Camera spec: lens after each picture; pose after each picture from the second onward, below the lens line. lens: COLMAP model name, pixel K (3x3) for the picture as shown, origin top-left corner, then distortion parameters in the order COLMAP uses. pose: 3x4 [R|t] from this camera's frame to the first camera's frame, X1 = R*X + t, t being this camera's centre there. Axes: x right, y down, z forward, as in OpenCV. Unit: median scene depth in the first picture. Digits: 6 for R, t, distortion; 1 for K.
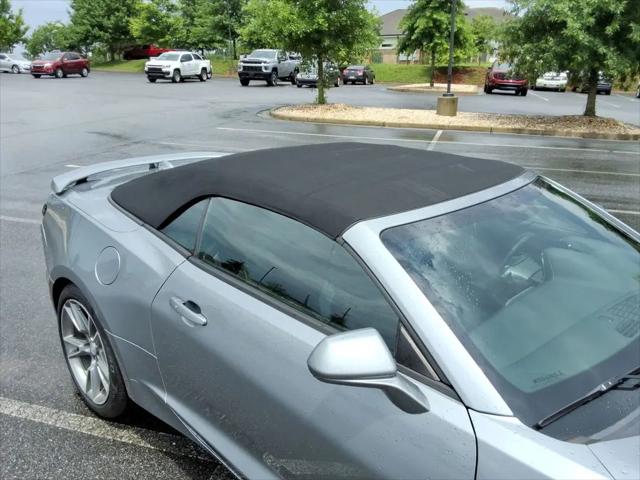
lens RADIAL K [[510.8, 0, 321.0], [0, 510.8, 242.7], [0, 0, 1]] dist [0.075545, -0.112576]
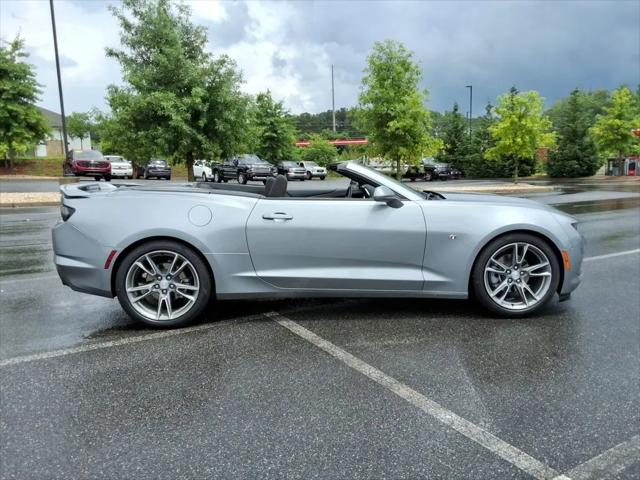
lens RADIAL K [[510.8, 0, 324.0], [0, 510.8, 247.2], [0, 0, 1]] dist [0.075545, -0.112576]
pose [[0.669159, -0.135900, 0.730587, -0.108986], [0.256115, 0.965077, -0.055063, 0.026224], [-0.697589, 0.223961, 0.680596, -0.032681]]
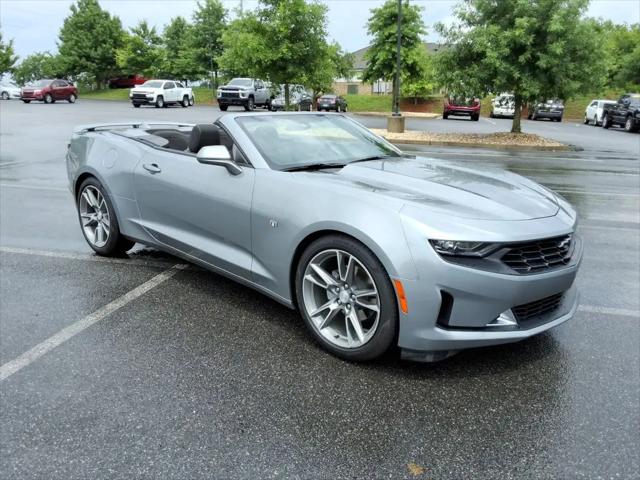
lens RADIAL K [[510.8, 0, 323.4], [0, 510.8, 241.6], [0, 0, 1]] dist [0.075545, -0.112576]
pose [[0.999379, -0.003314, 0.035079, 0.022112], [0.005439, 0.998145, -0.060636, 0.034869], [-0.034813, 0.060790, 0.997543, -0.066176]]
